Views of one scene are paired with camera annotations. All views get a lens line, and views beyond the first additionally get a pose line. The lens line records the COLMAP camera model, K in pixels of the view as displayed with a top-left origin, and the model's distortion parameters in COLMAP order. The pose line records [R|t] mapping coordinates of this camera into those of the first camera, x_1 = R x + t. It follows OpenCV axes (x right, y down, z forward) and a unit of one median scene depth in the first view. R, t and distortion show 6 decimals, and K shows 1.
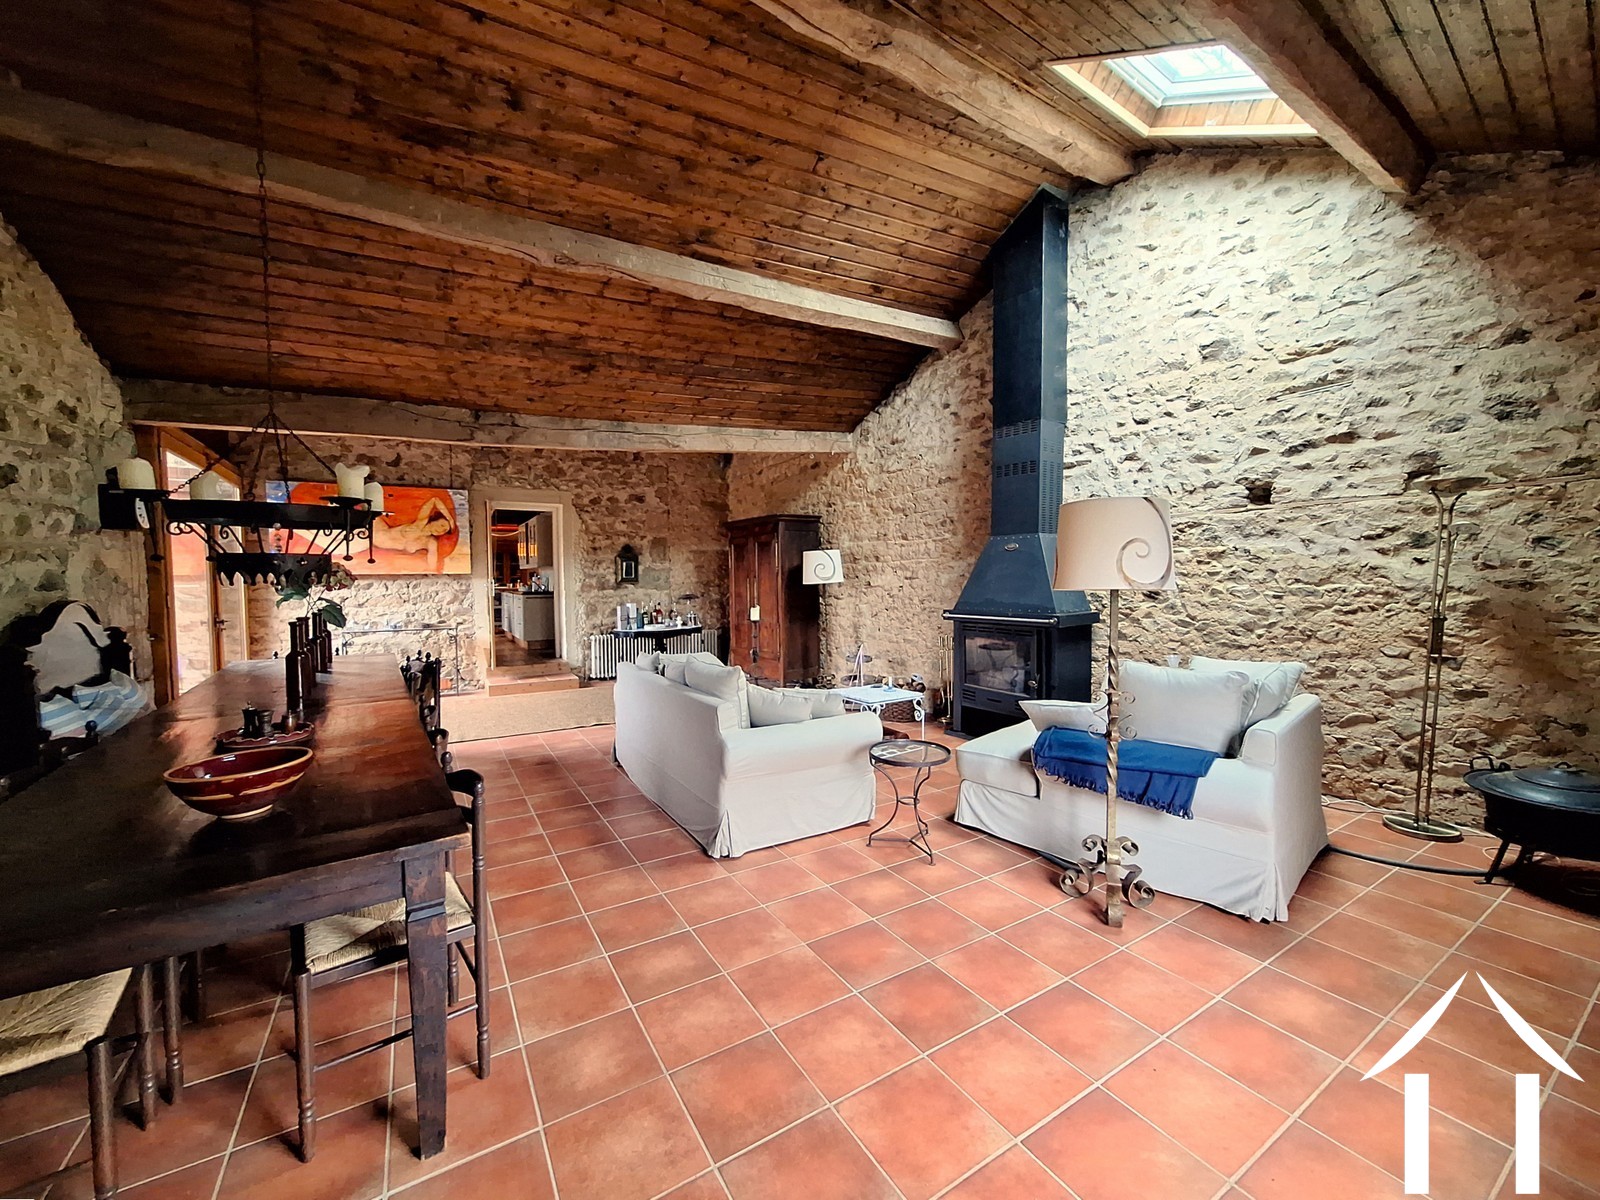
lens RADIAL K [[646.6, 0, 796.6], [0, 646.6, 594.4], [0, 0, 1]] dist [0.000321, 0.000148]
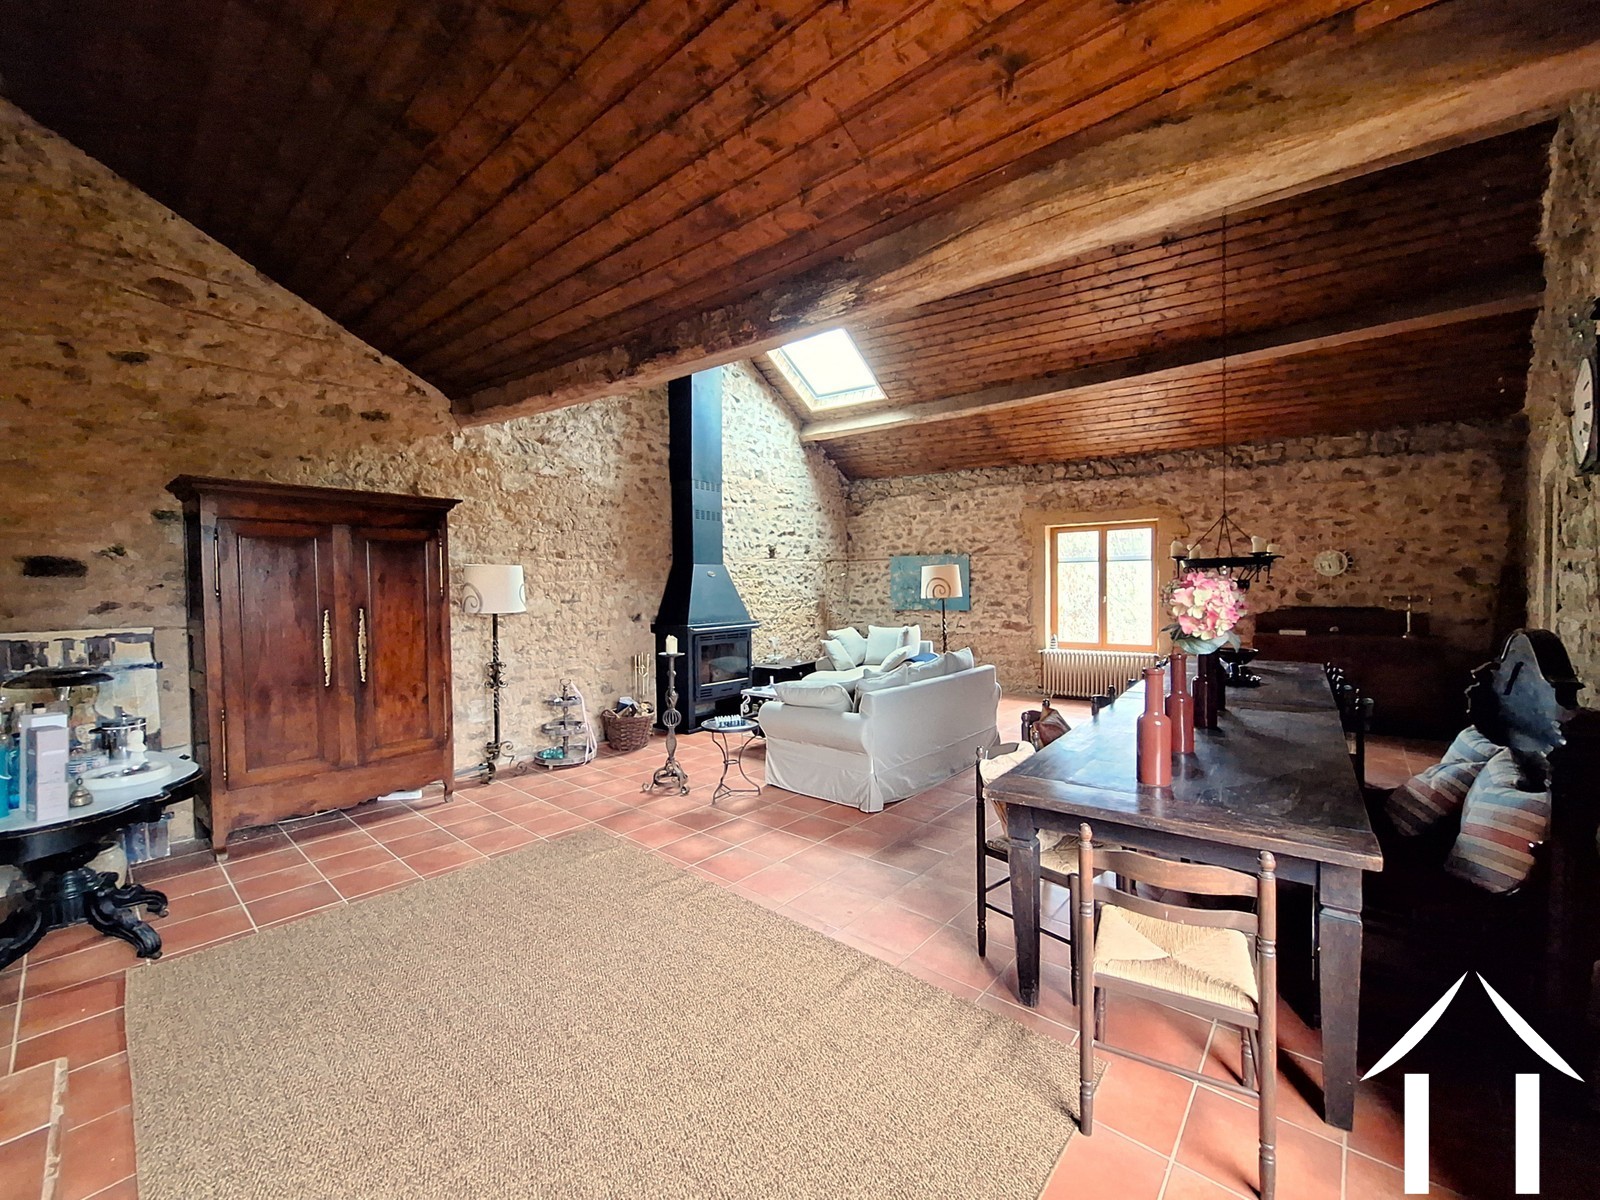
lens RADIAL K [[646.6, 0, 803.0], [0, 646.6, 595.8], [0, 0, 1]] dist [0.000321, 0.000148]
pose [[-0.314579, -0.003301, 0.949226, -0.955460], [0.044254, 0.998856, 0.018139, -0.042960], [-0.948199, 0.047714, -0.314073, 1.200887]]
